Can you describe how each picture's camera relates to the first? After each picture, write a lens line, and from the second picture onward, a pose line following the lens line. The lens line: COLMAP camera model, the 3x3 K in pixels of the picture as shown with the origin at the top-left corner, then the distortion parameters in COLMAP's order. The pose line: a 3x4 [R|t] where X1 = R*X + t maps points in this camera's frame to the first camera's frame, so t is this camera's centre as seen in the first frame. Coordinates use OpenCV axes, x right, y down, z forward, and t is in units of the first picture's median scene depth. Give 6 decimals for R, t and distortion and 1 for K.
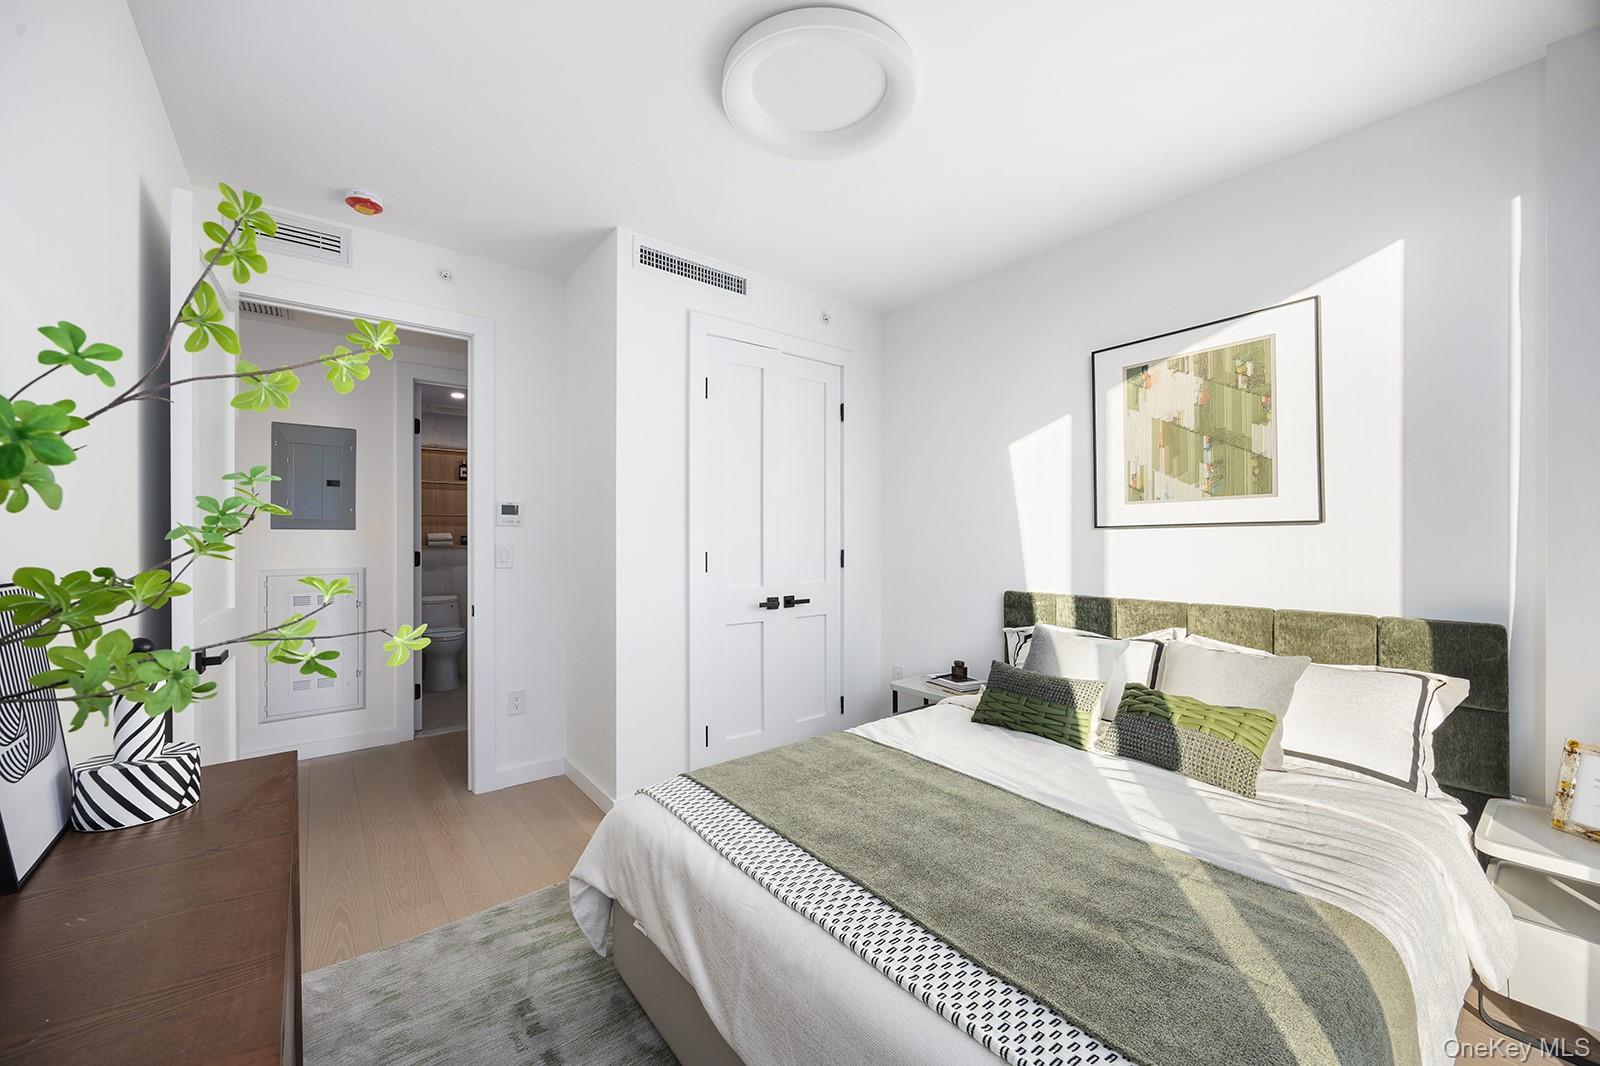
lens RADIAL K [[624.3, 0, 804.5], [0, 624.3, 532.8], [0, 0, 1]] dist [0.000071, 0.000062]
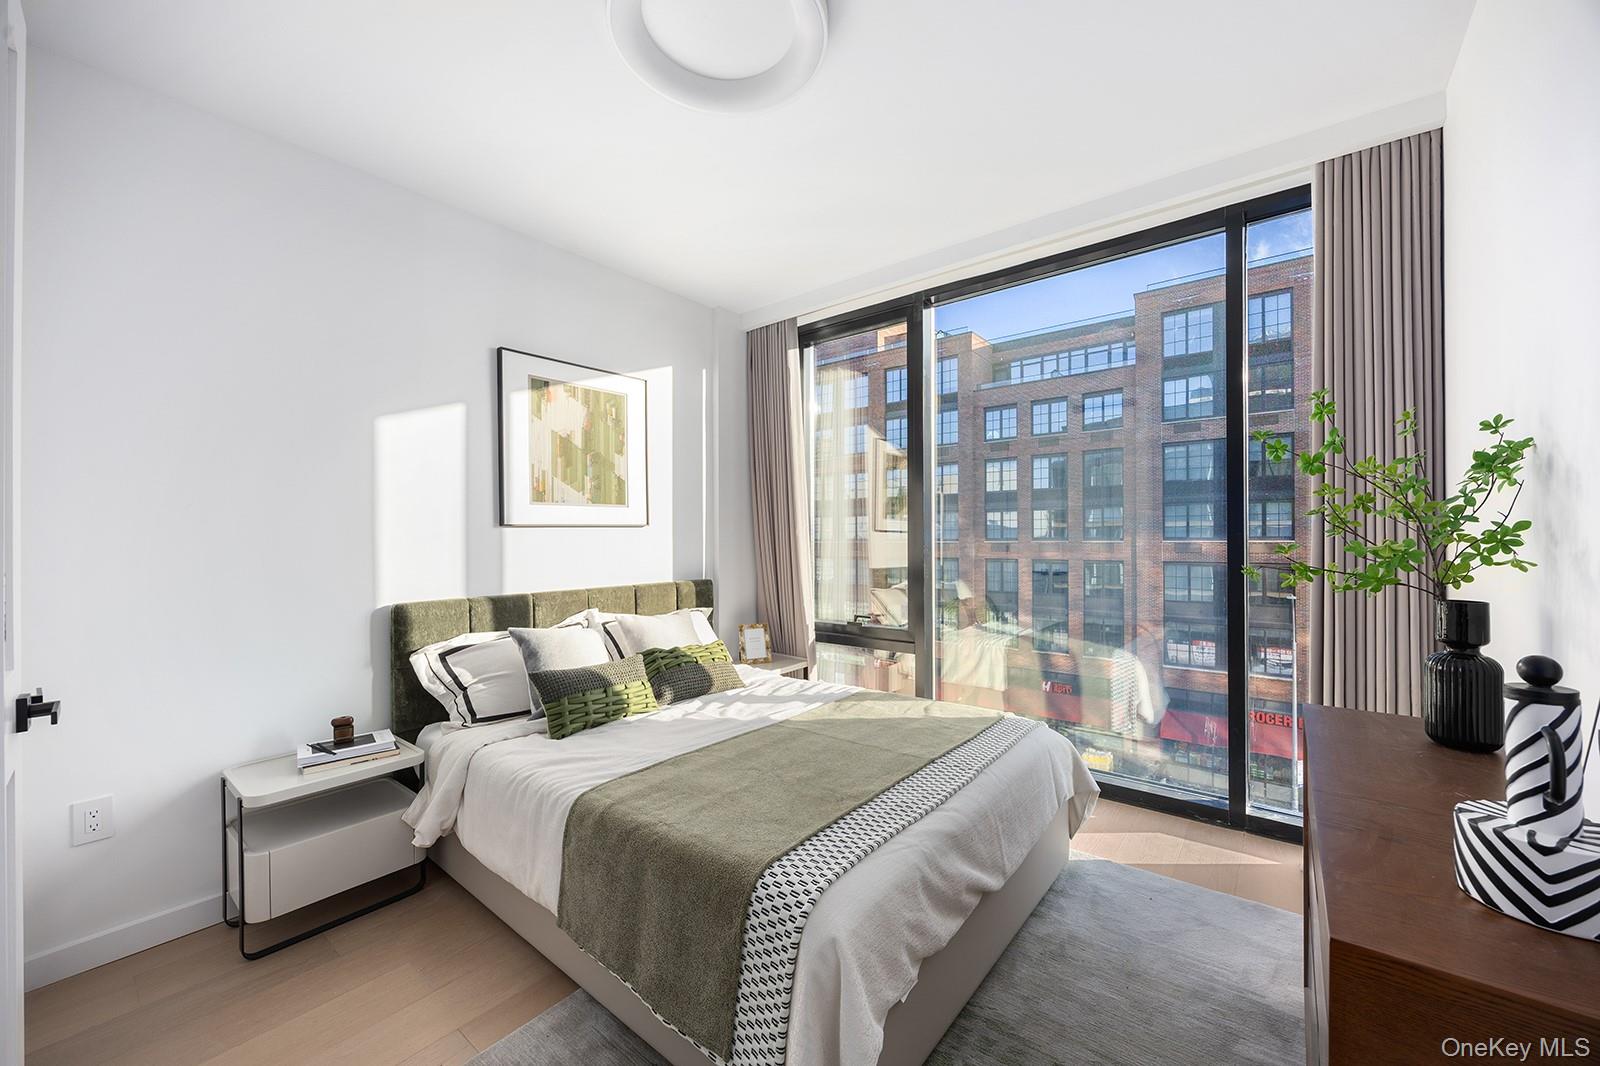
lens RADIAL K [[624.3, 0, 793.9], [0, 624.3, 541.1], [0, 0, 1]] dist [0.000071, 0.000062]
pose [[-0.220737, 0.000848, 0.975333, -0.680715], [0.003624, 0.999993, -0.000049, 0.020283], [-0.975327, 0.003524, -0.220739, 0.872487]]
